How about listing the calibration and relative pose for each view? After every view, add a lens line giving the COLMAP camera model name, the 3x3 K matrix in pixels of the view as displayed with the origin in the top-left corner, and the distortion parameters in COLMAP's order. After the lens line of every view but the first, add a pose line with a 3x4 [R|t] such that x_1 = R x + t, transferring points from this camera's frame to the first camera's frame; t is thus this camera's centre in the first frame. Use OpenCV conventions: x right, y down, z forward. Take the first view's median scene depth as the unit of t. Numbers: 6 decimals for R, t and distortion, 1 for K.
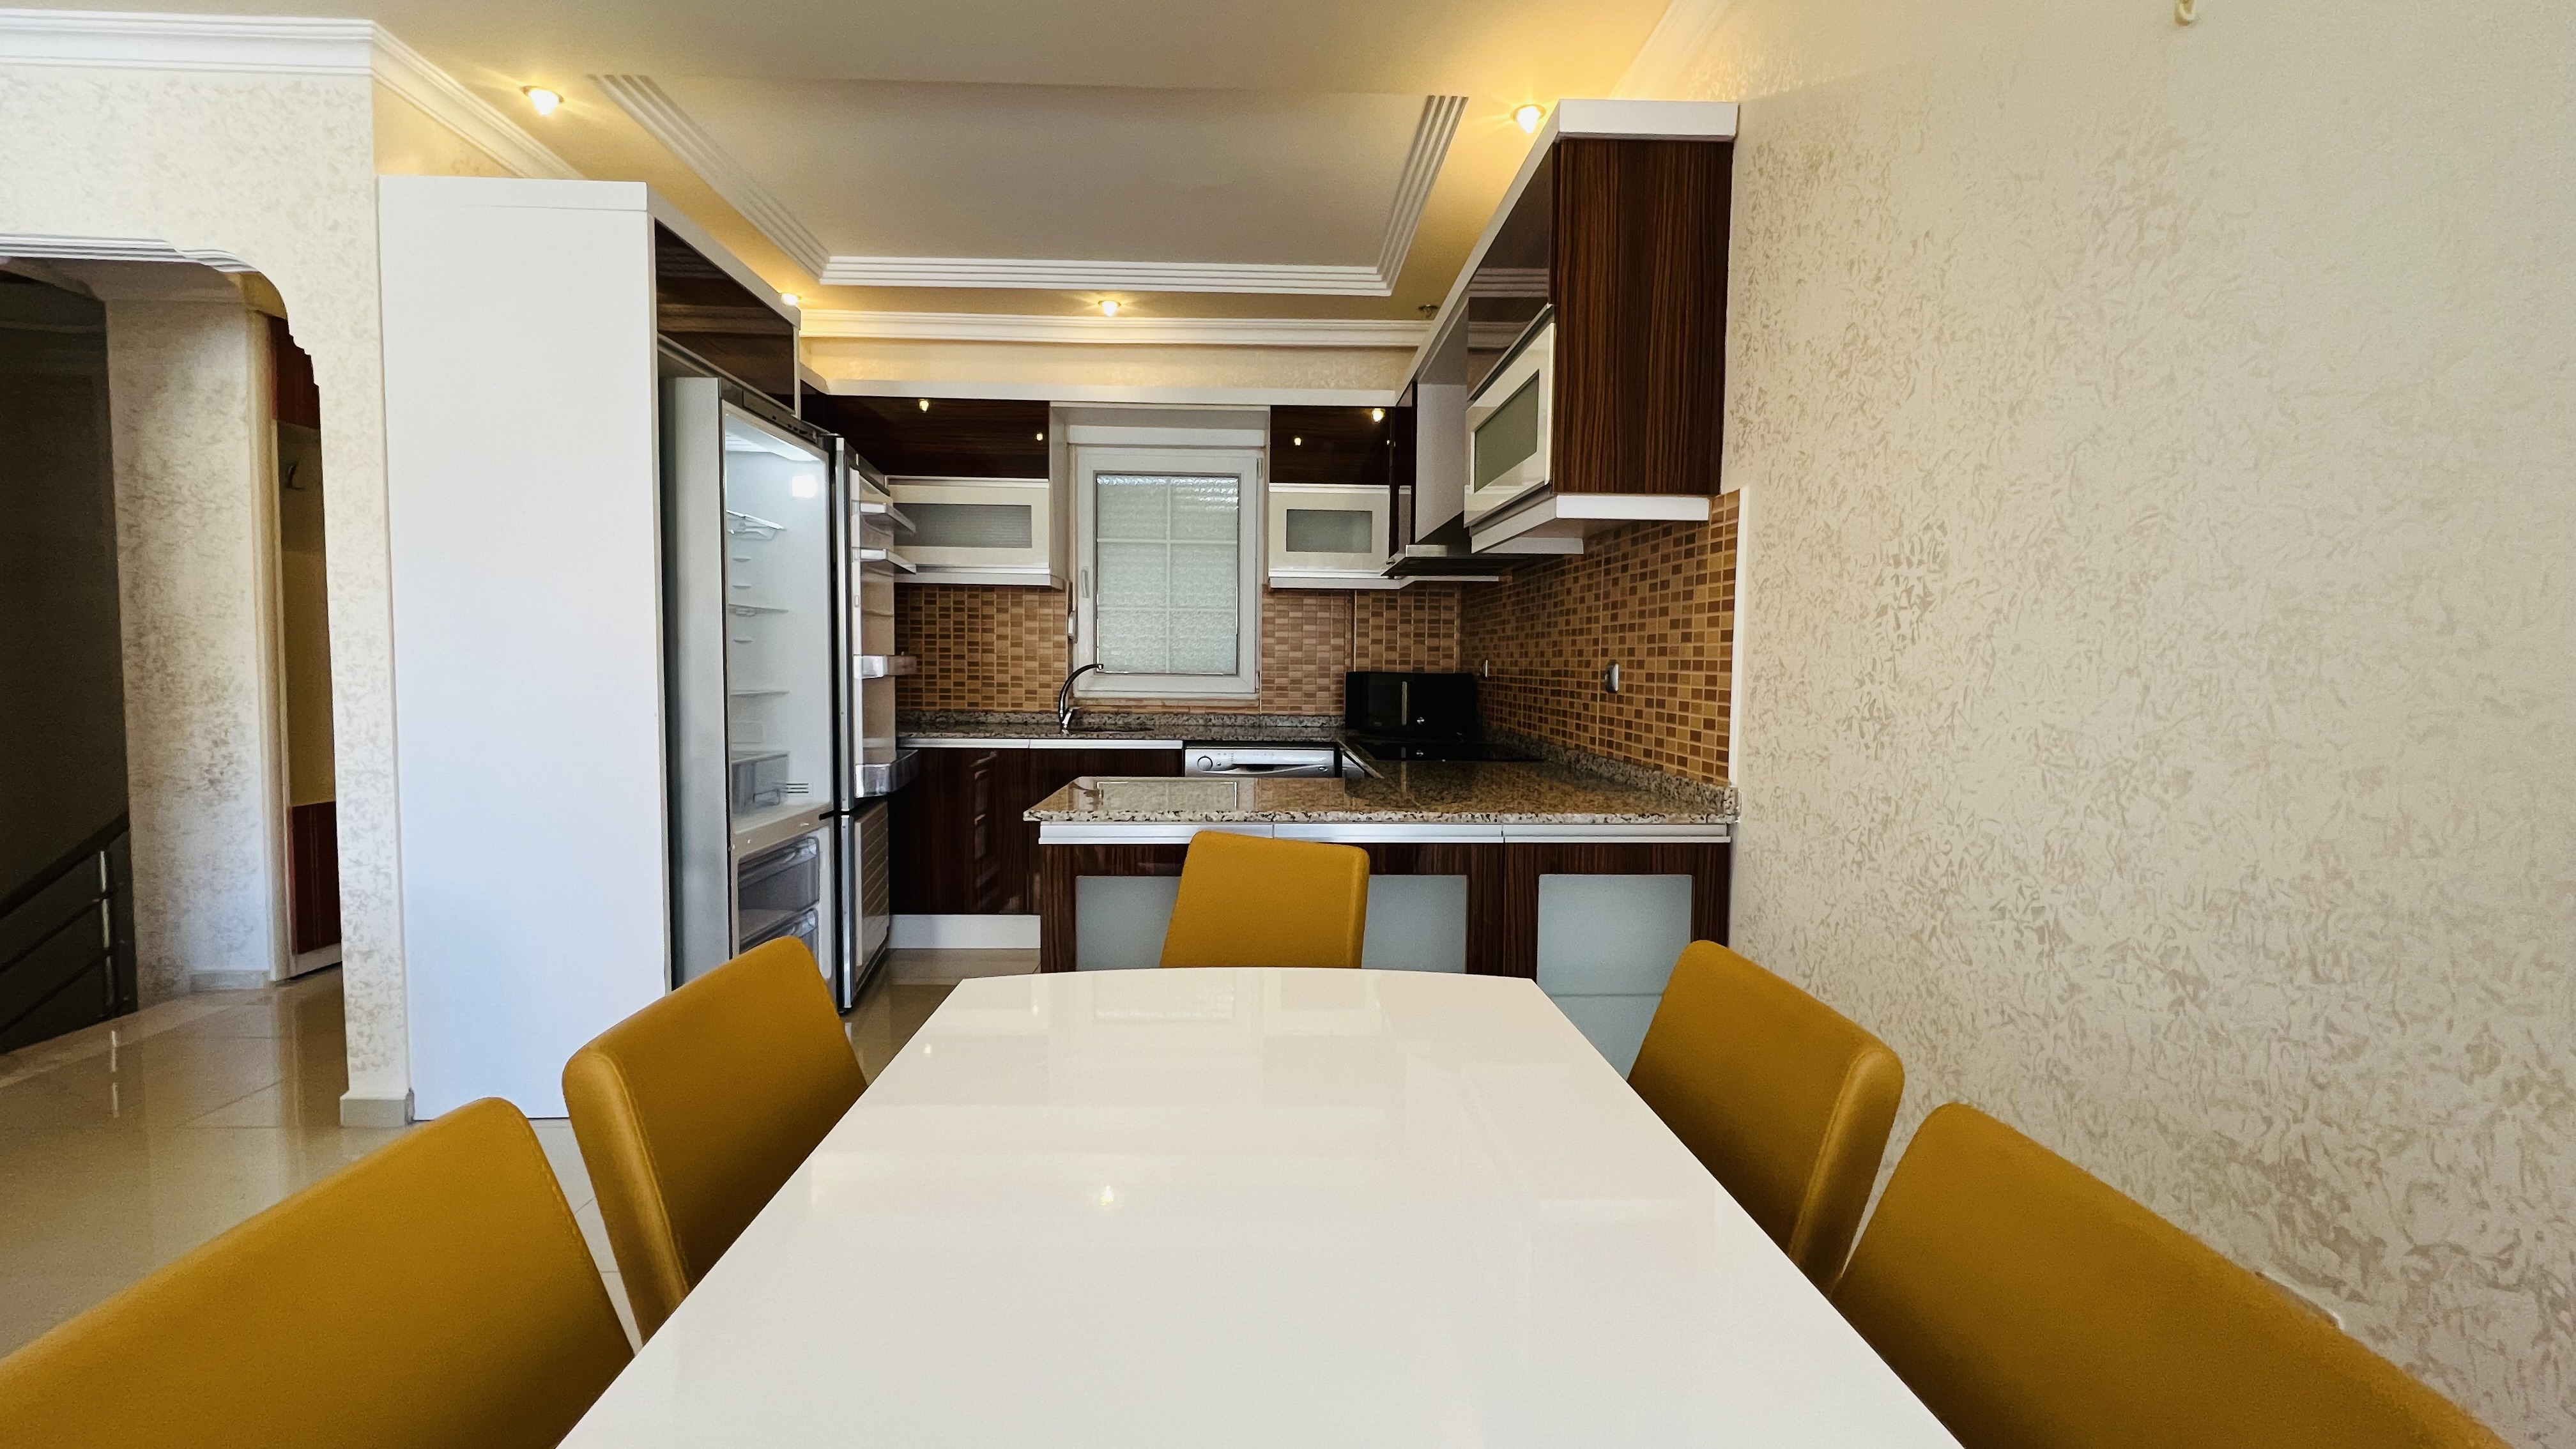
lens RADIAL K [[1029.5, 0, 1280.7], [0, 1029.5, 717.7], [0, 0, 1]] dist [0.001827, 0.000137]
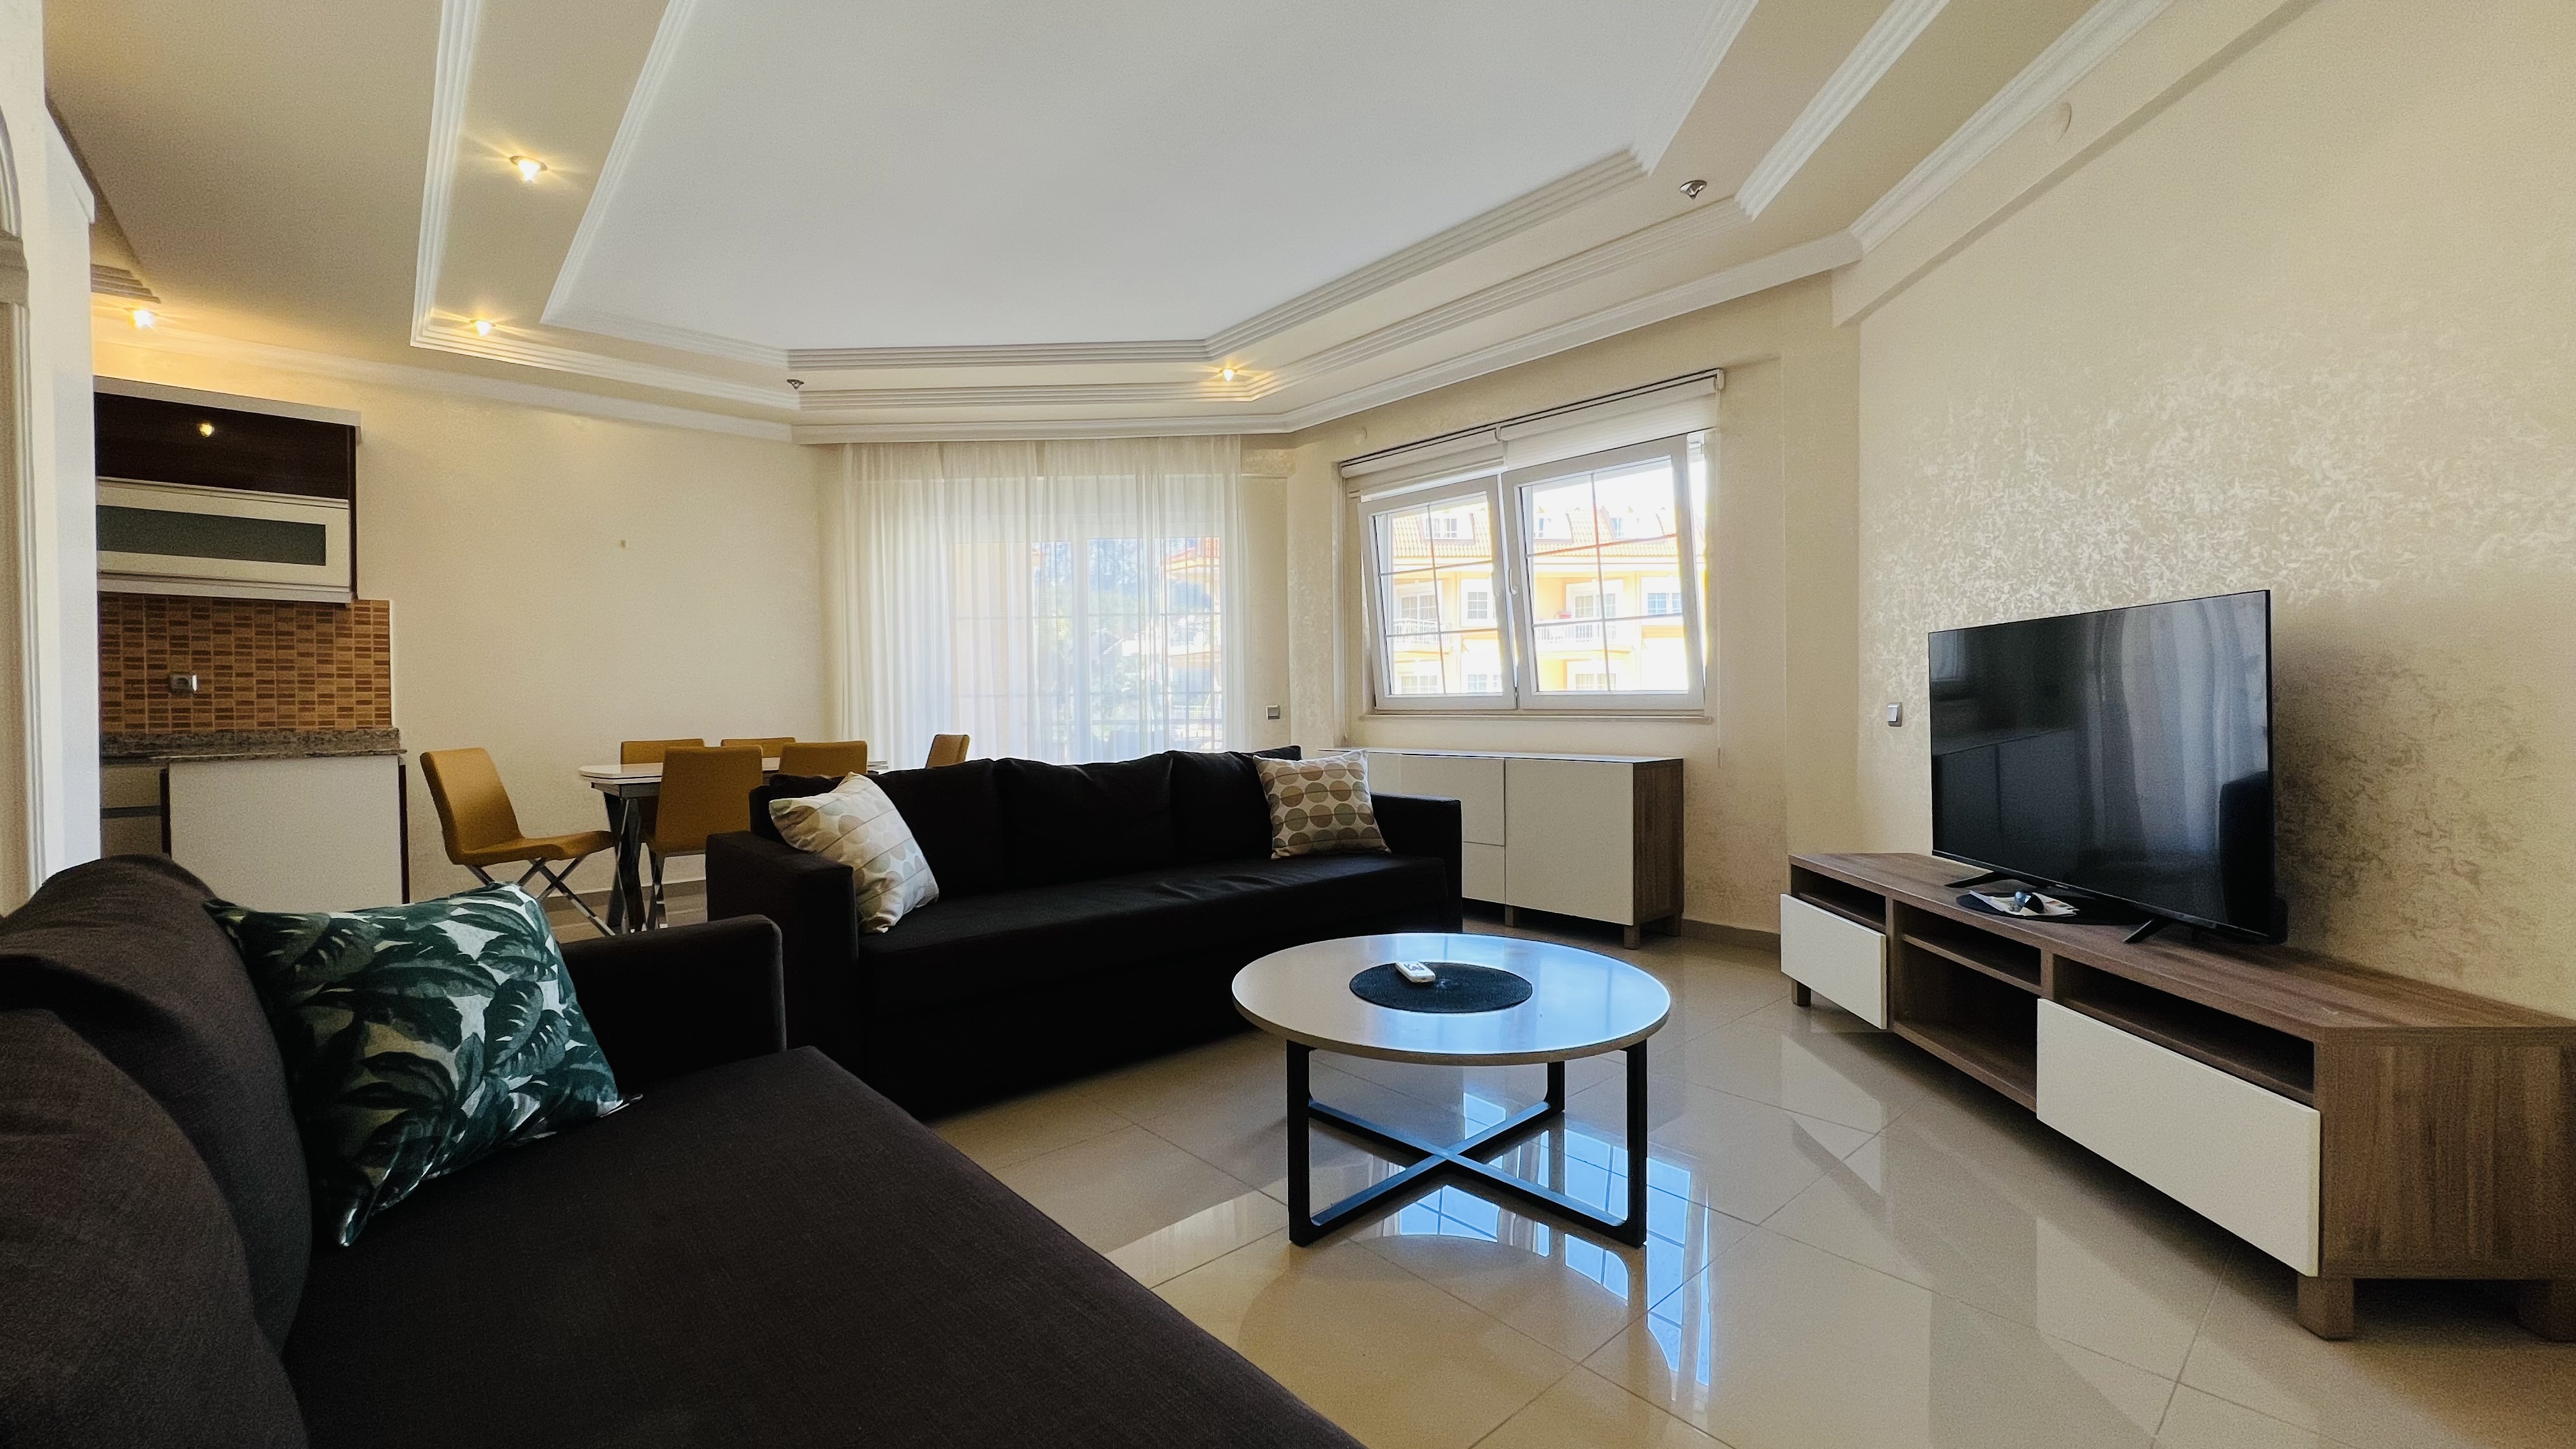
lens RADIAL K [[1029.5, 0, 1280.5], [0, 1029.5, 715.9], [0, 0, 1]] dist [0.001827, 0.000137]
pose [[-0.646031, -0.013900, 0.763184, -2.077261], [0.047747, 0.997140, 0.058579, -0.000756], [-0.761816, 0.074284, -0.643520, 0.768796]]
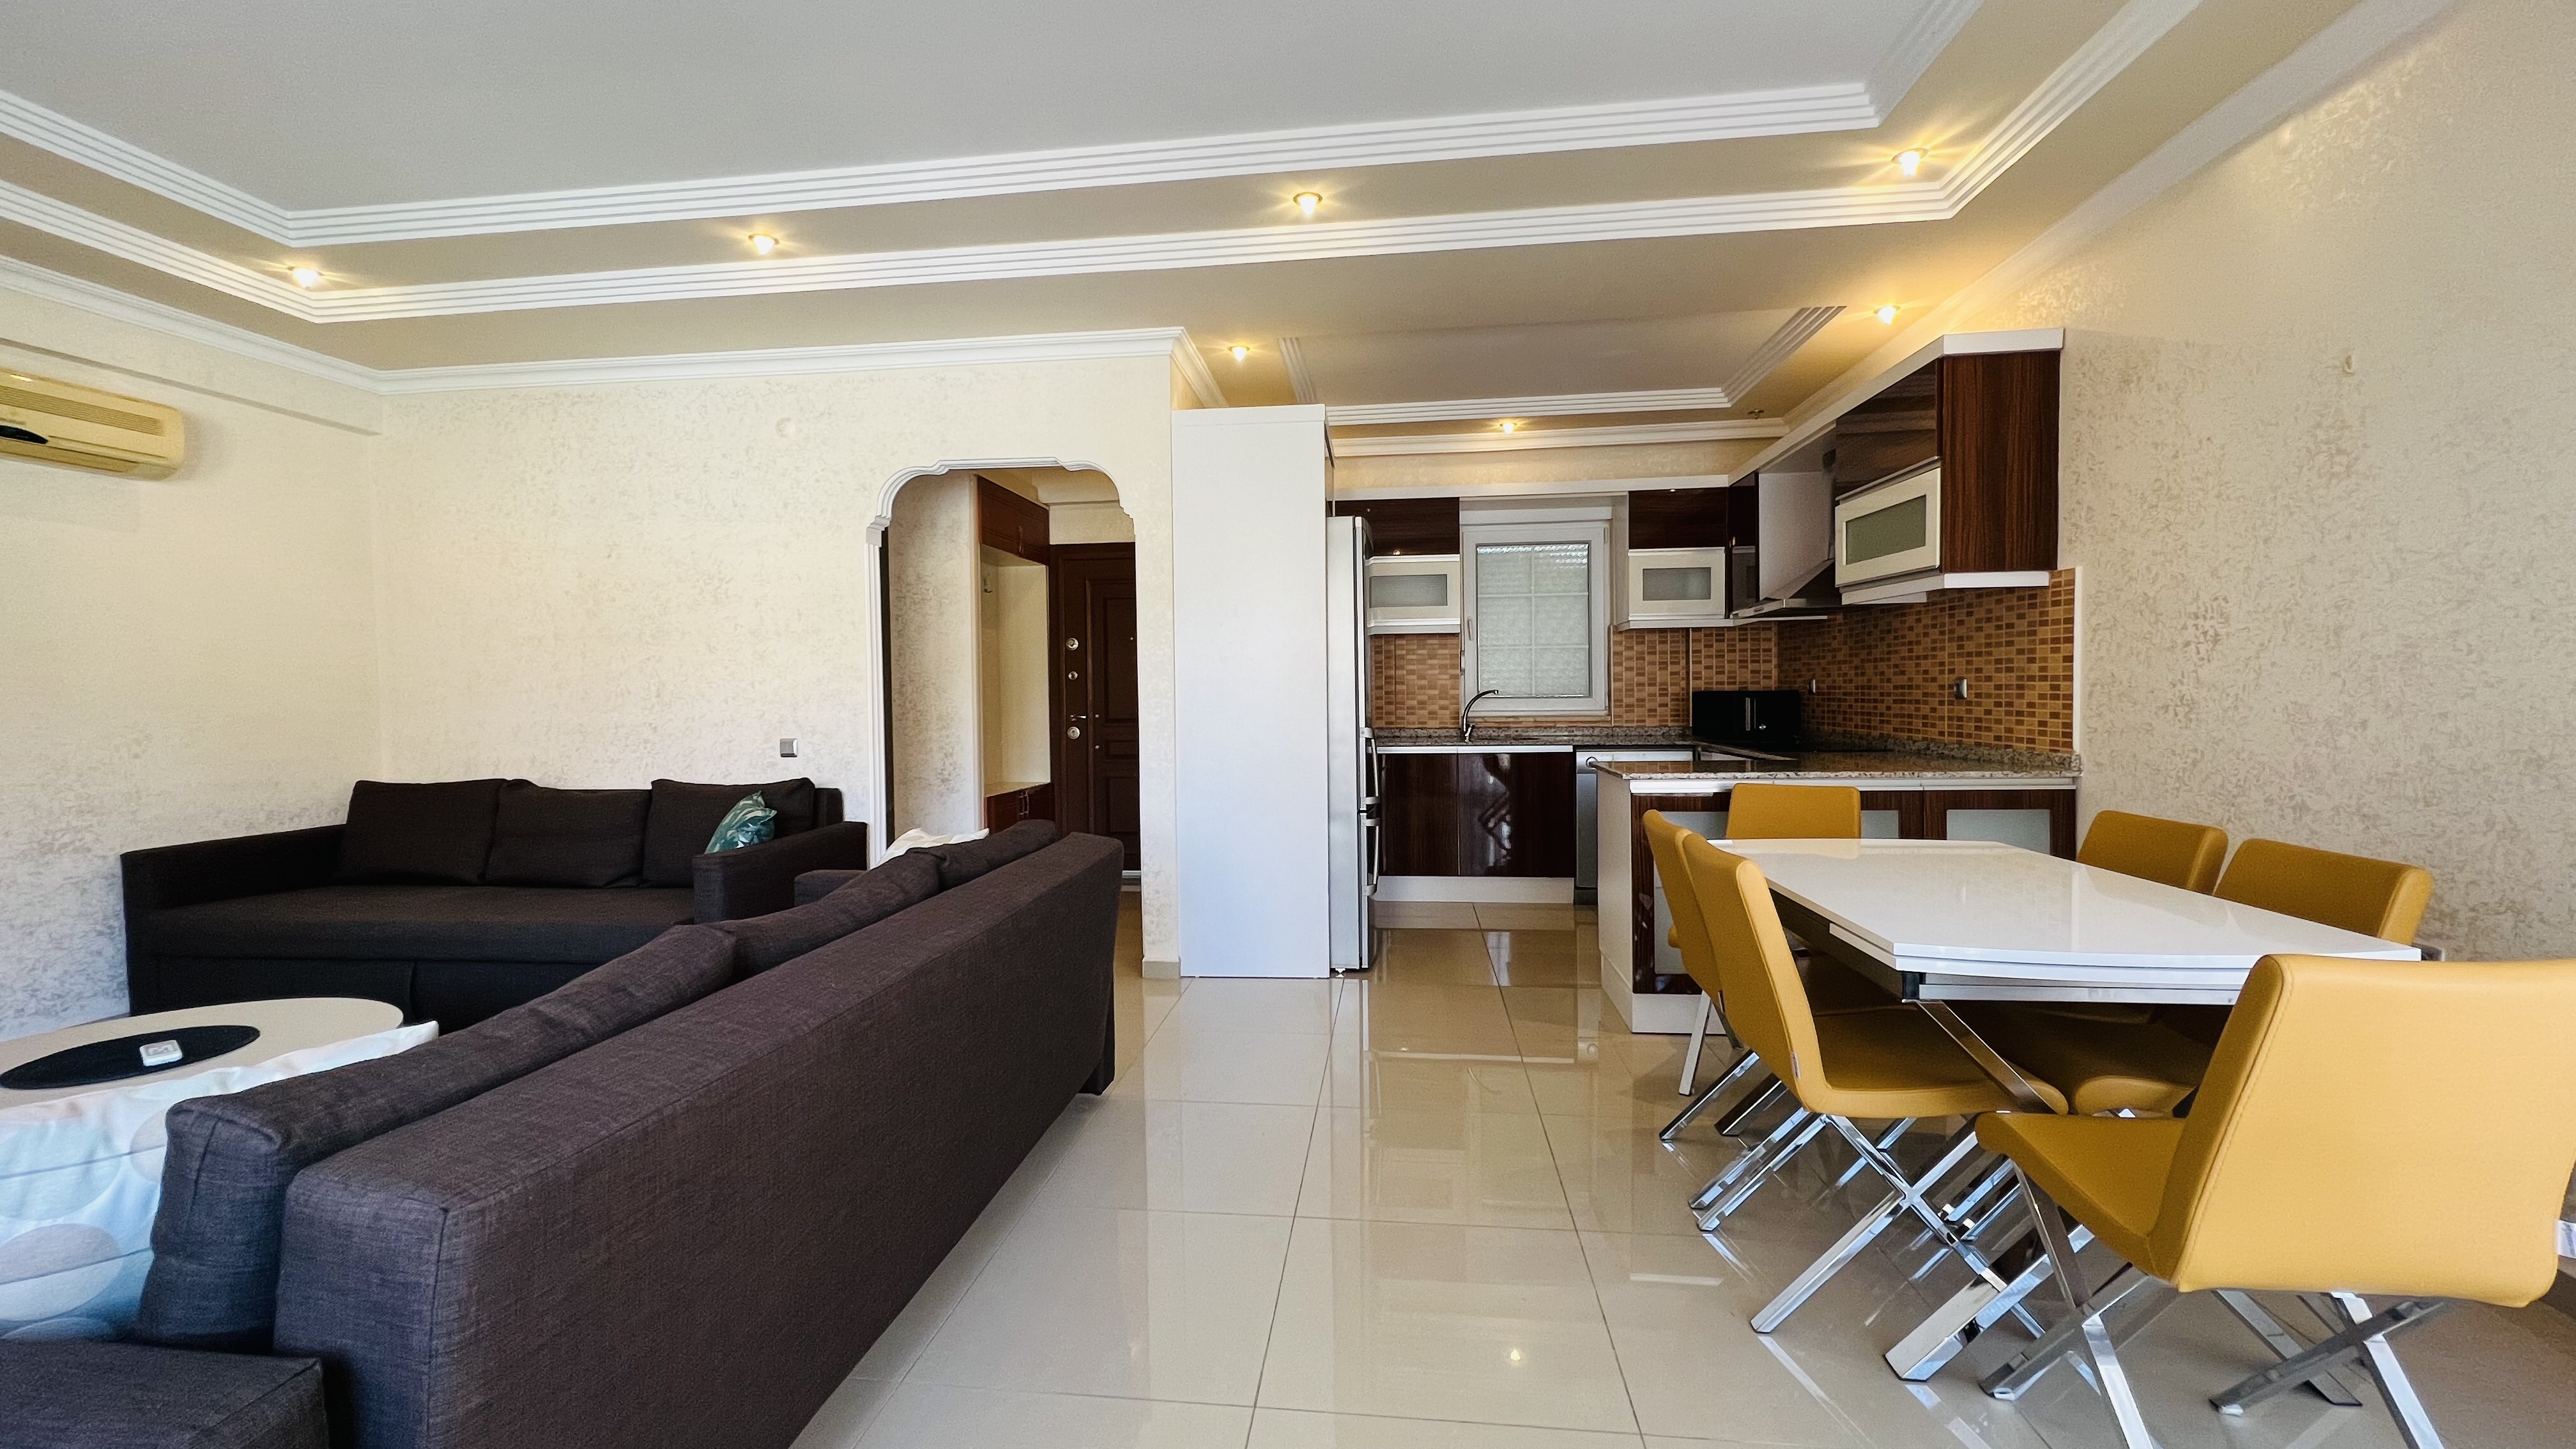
lens RADIAL K [[1029.5, 0, 1282.8], [0, 1029.5, 718.1], [0, 0, 1]] dist [0.001827, 0.000137]
pose [[0.988497, -0.020529, -0.149841, -0.421872], [0.016396, 0.999452, -0.028765, 0.030011], [0.150349, 0.025977, 0.988292, -0.600658]]
